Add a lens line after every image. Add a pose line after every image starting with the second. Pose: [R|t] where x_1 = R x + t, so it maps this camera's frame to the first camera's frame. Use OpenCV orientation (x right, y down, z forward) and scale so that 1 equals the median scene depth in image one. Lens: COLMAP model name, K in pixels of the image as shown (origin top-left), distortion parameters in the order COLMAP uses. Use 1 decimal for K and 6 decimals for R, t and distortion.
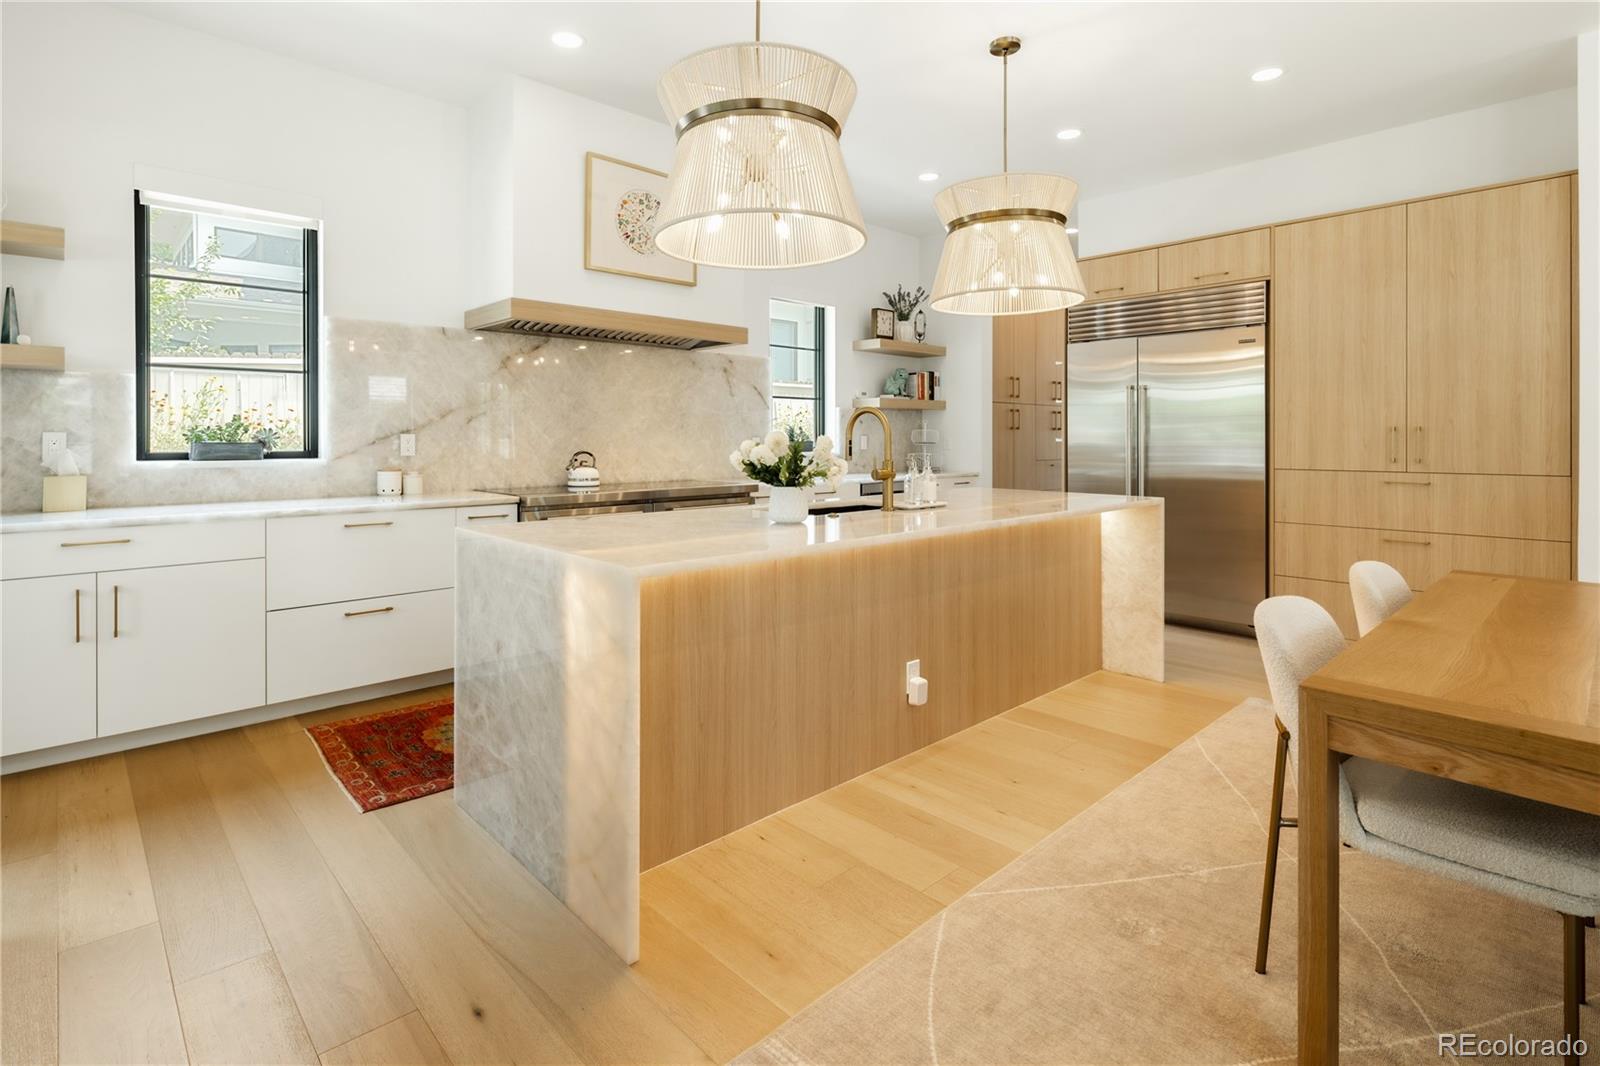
lens RADIAL K [[778.8, 0, 791.9], [0, 778.8, 437.7], [0, 0, 1]] dist [0.007637, -0.005849]
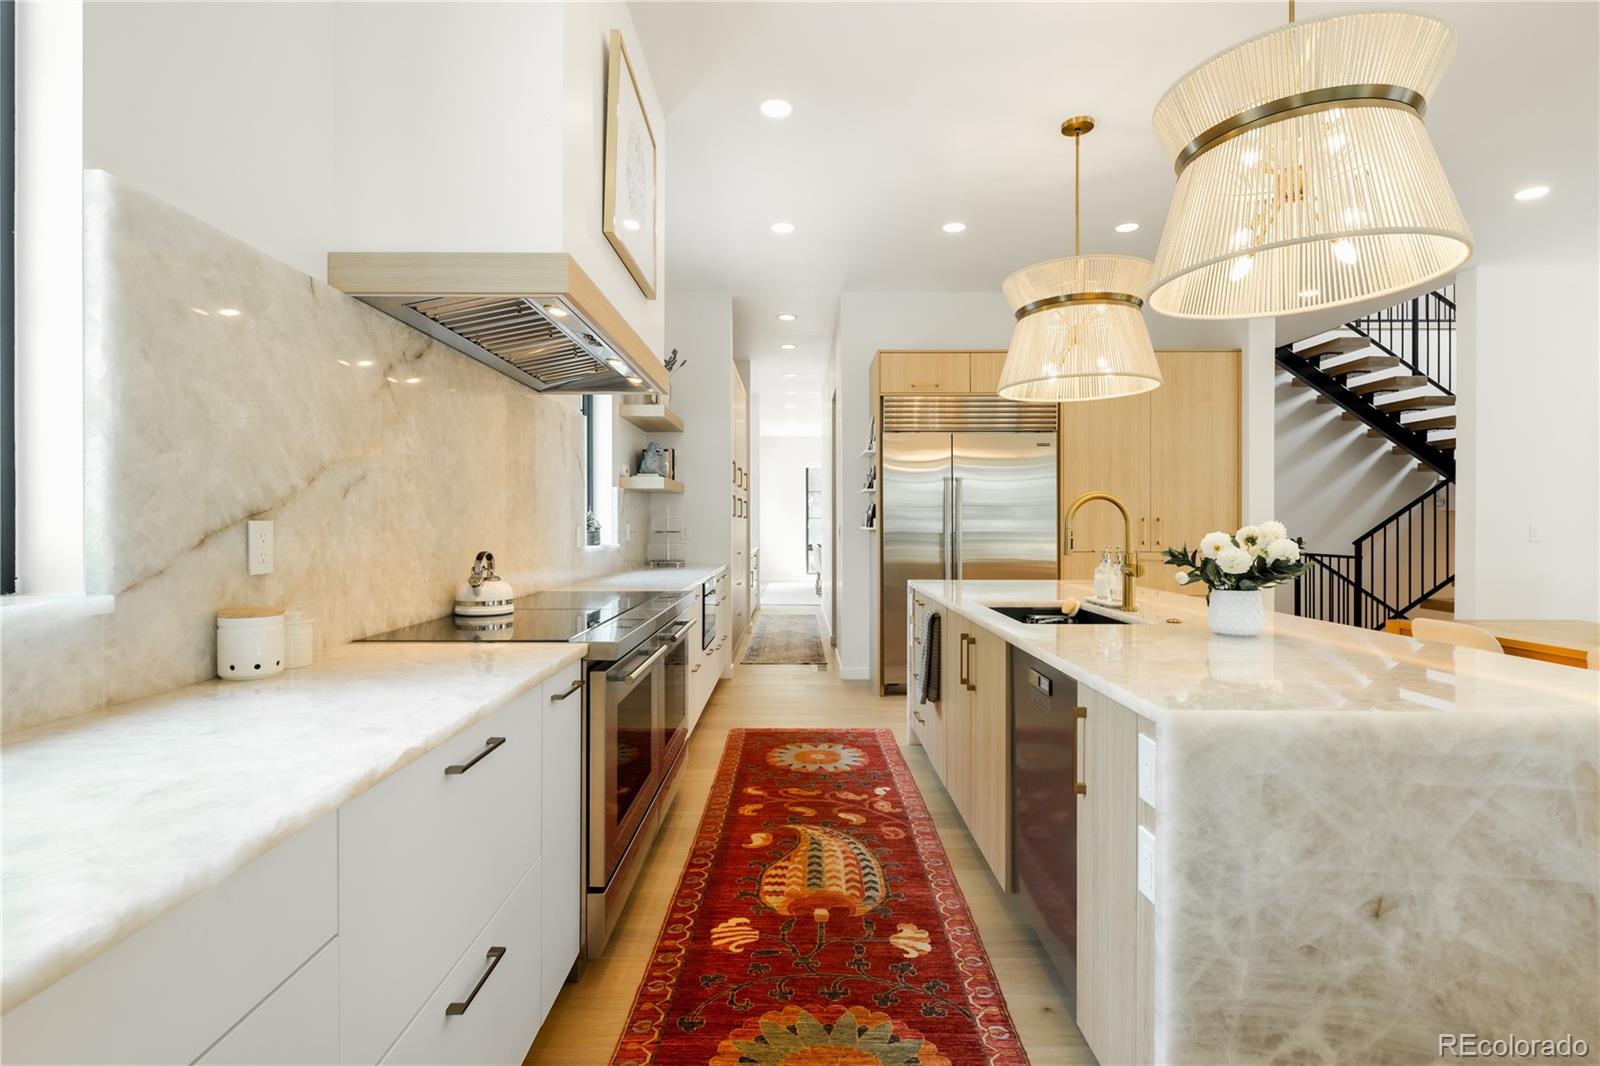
lens RADIAL K [[778.8, 0, 785.3], [0, 778.8, 527.8], [0, 0, 1]] dist [0.007637, -0.005849]
pose [[0.695958, -0.003690, 0.718073, -0.654830], [-0.000012, 0.999987, 0.005150, -0.003409], [-0.718082, -0.003593, 0.695949, 0.571396]]
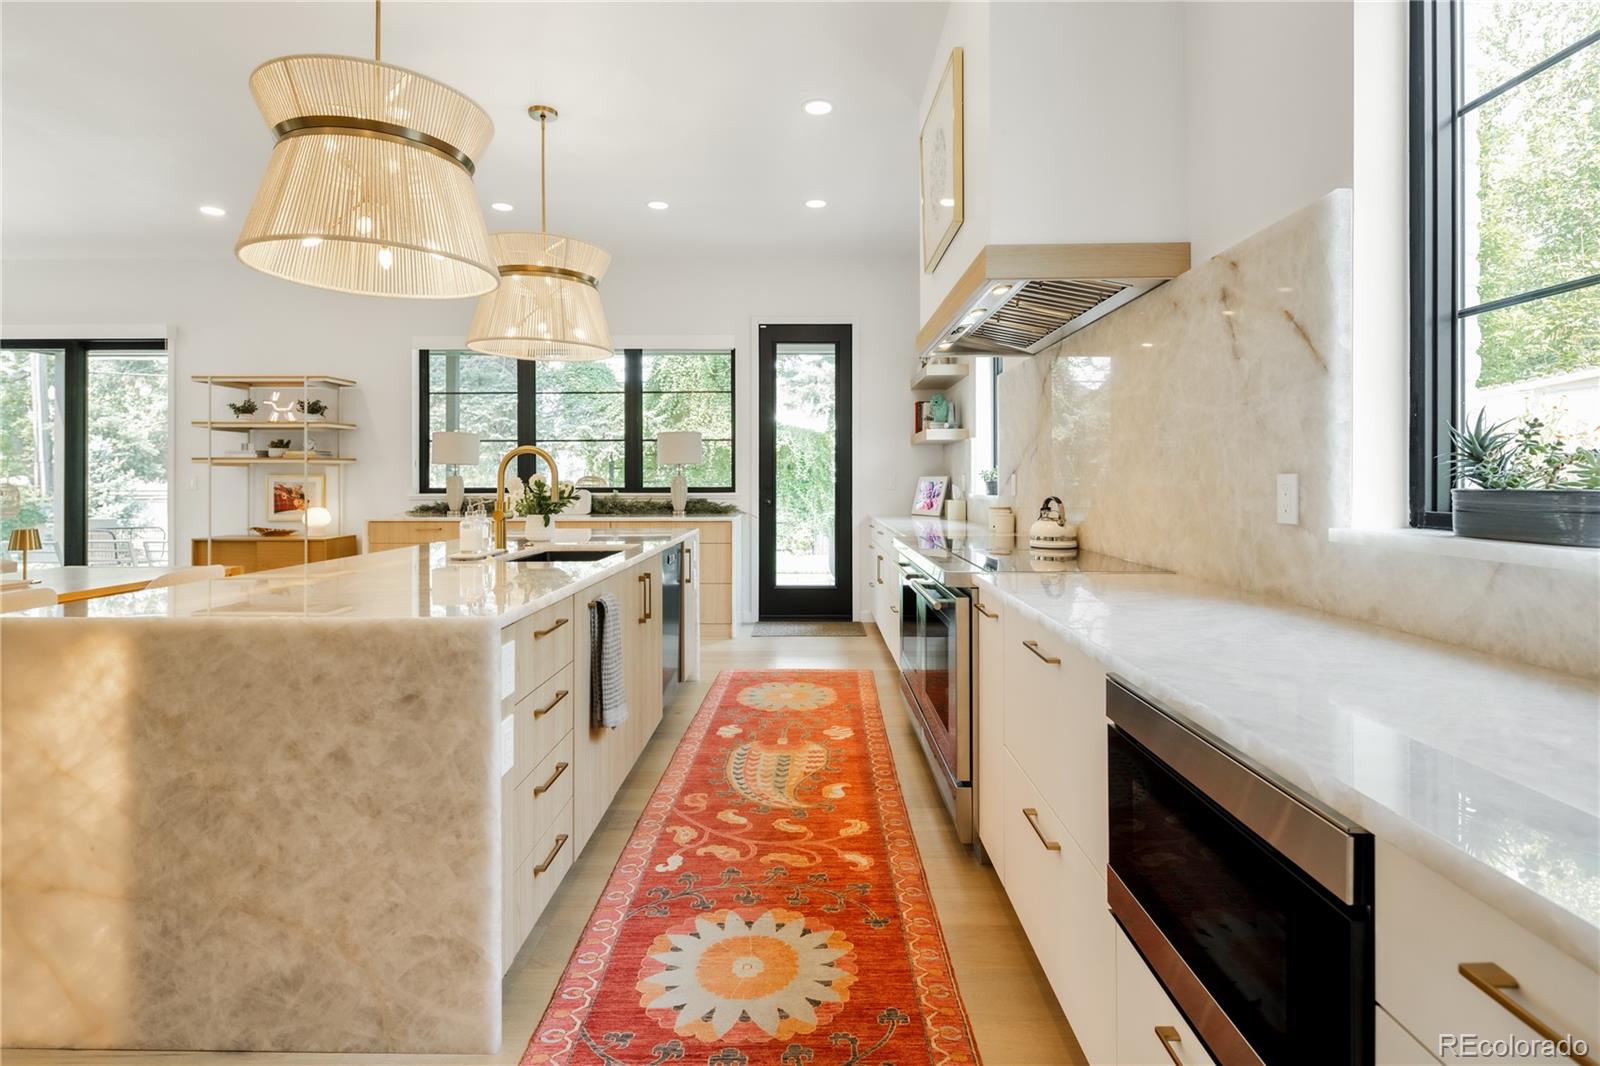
lens RADIAL K [[778.8, 0, 807.3], [0, 778.8, 476.2], [0, 0, 1]] dist [0.007637, -0.005849]
pose [[-0.685626, -0.000980, -0.727953, 0.485057], [0.004048, 0.999978, -0.005159, 0.002389], [0.727943, -0.006484, -0.685607, 1.659480]]
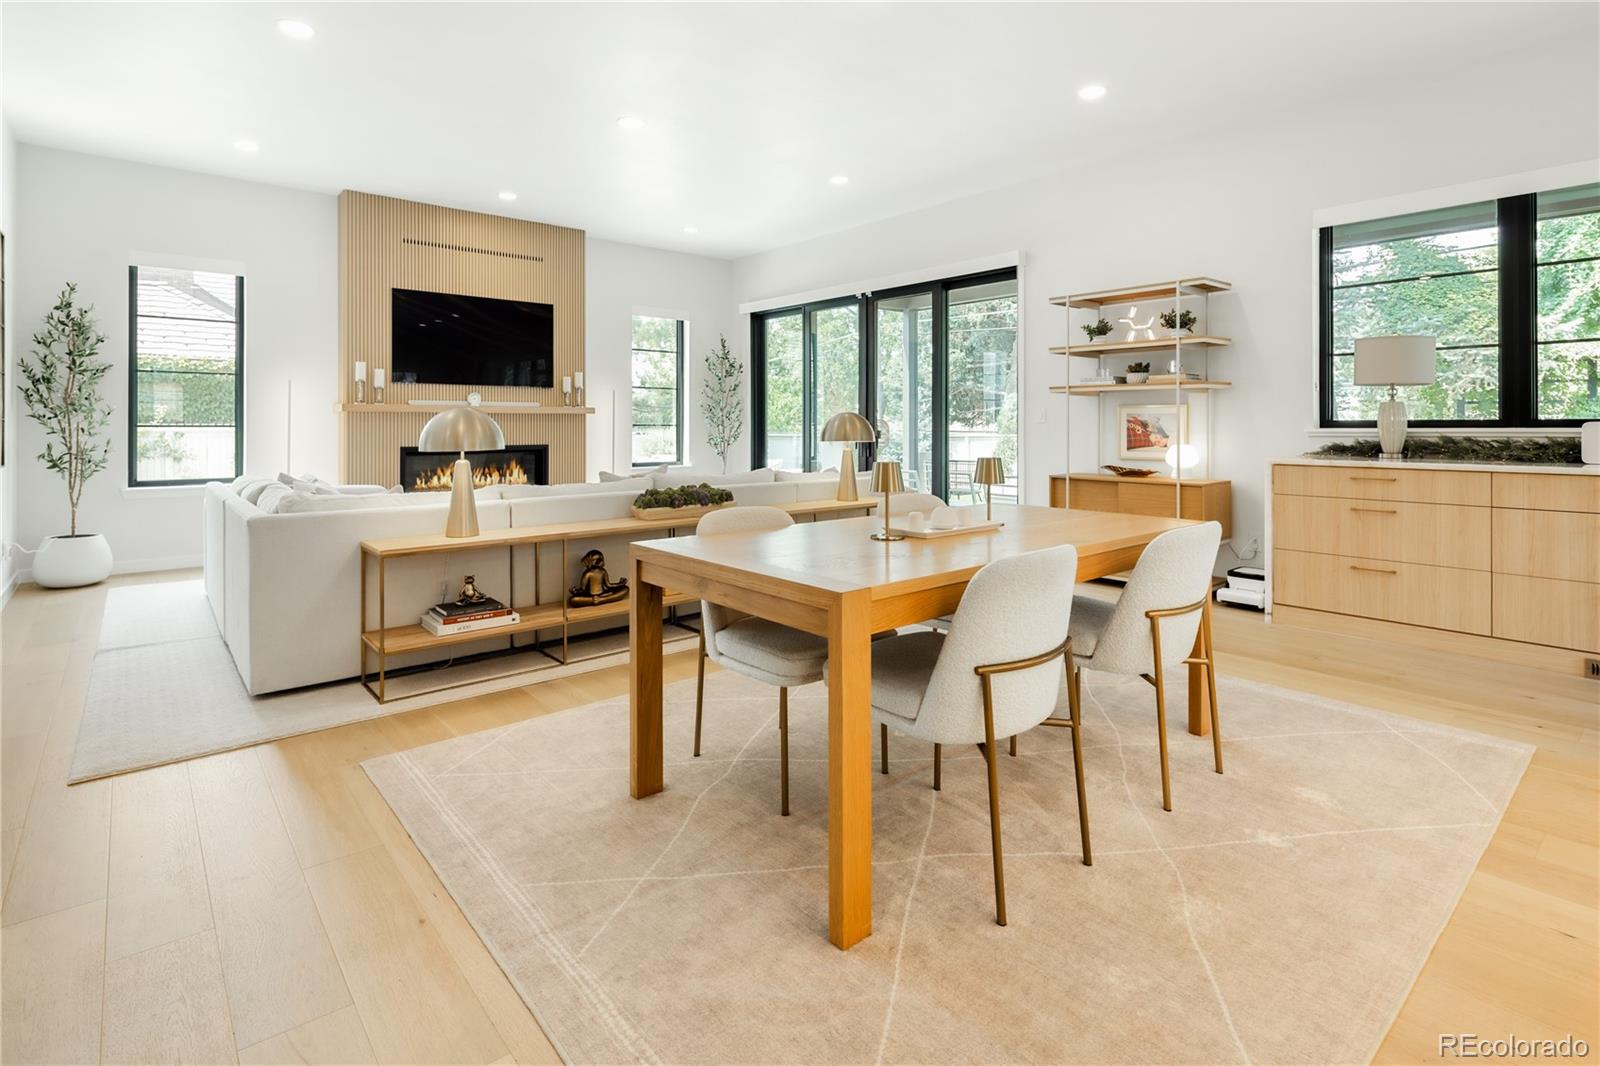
lens RADIAL K [[778.8, 0, 793.2], [0, 778.8, 417.2], [0, 0, 1]] dist [0.007637, -0.005849]
pose [[-0.998800, 0.002028, 0.048942, 0.596333], [0.001475, 0.999935, -0.011333, 0.024111], [-0.048962, -0.011247, -0.998737, 1.135853]]
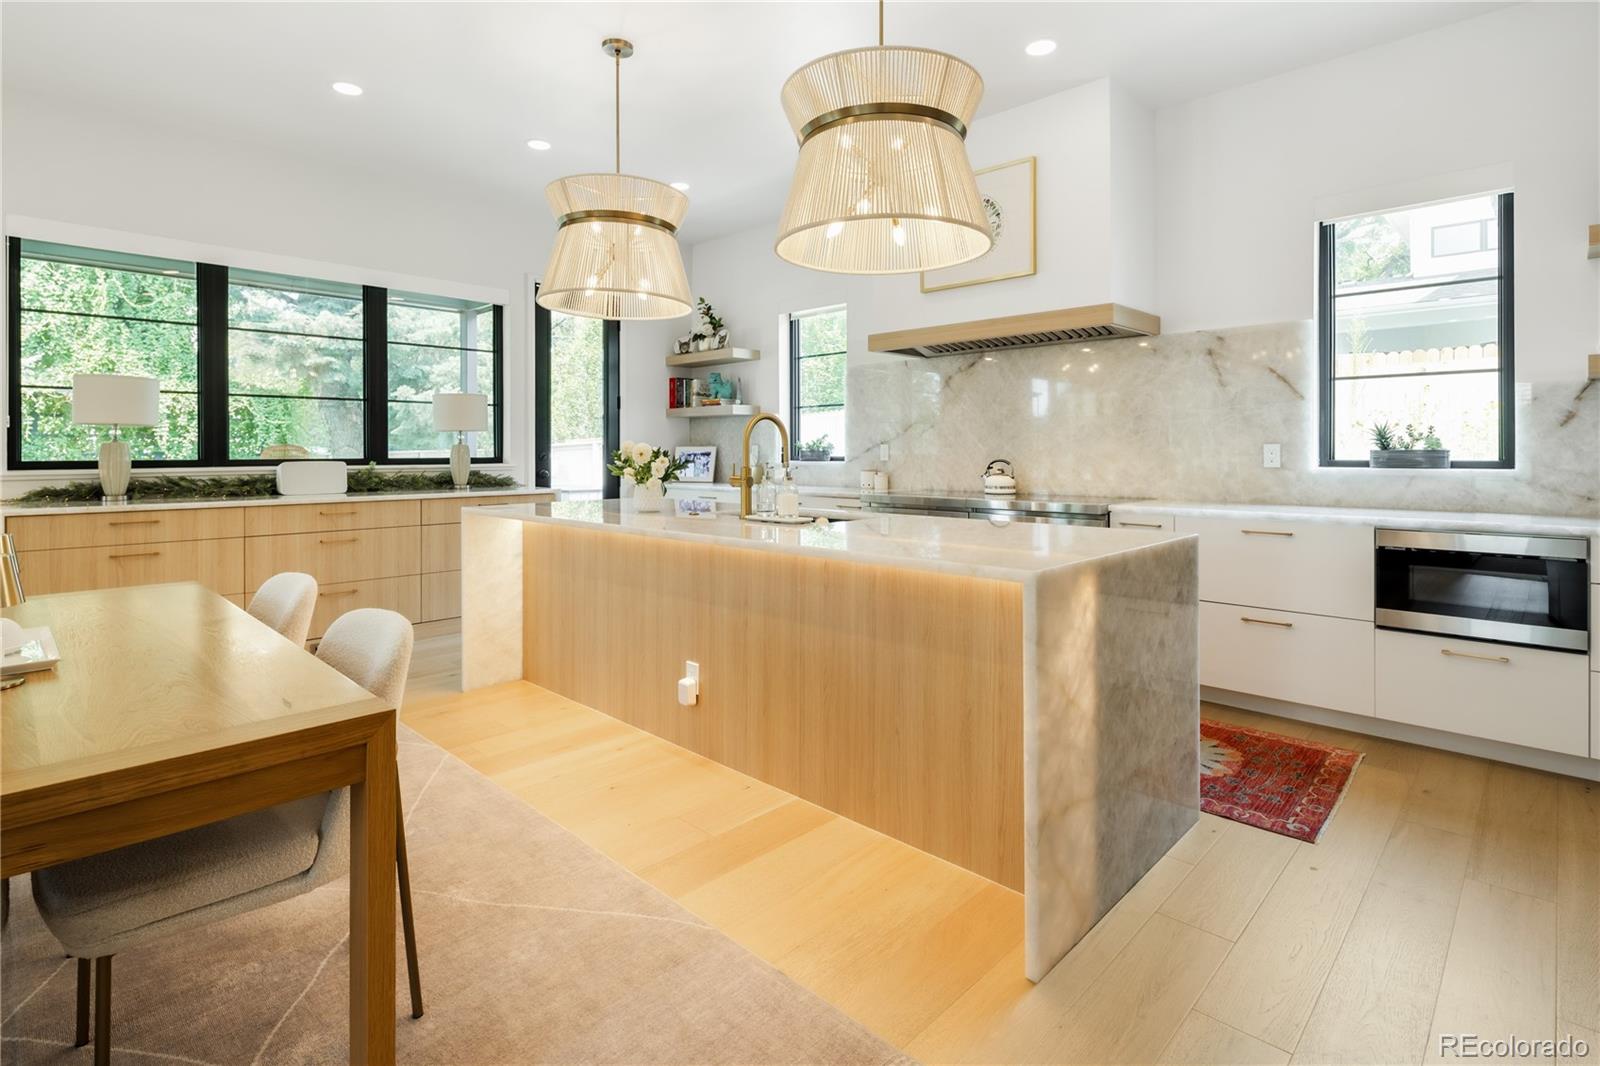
lens RADIAL K [[778.8, 0, 802.7], [0, 778.8, 449.4], [0, 0, 1]] dist [0.007637, -0.005849]
pose [[0.053590, -0.001464, -0.998562, 0.931409], [0.003987, 0.999991, -0.001252, 0.005488], [0.998555, -0.003914, 0.053595, 0.866068]]
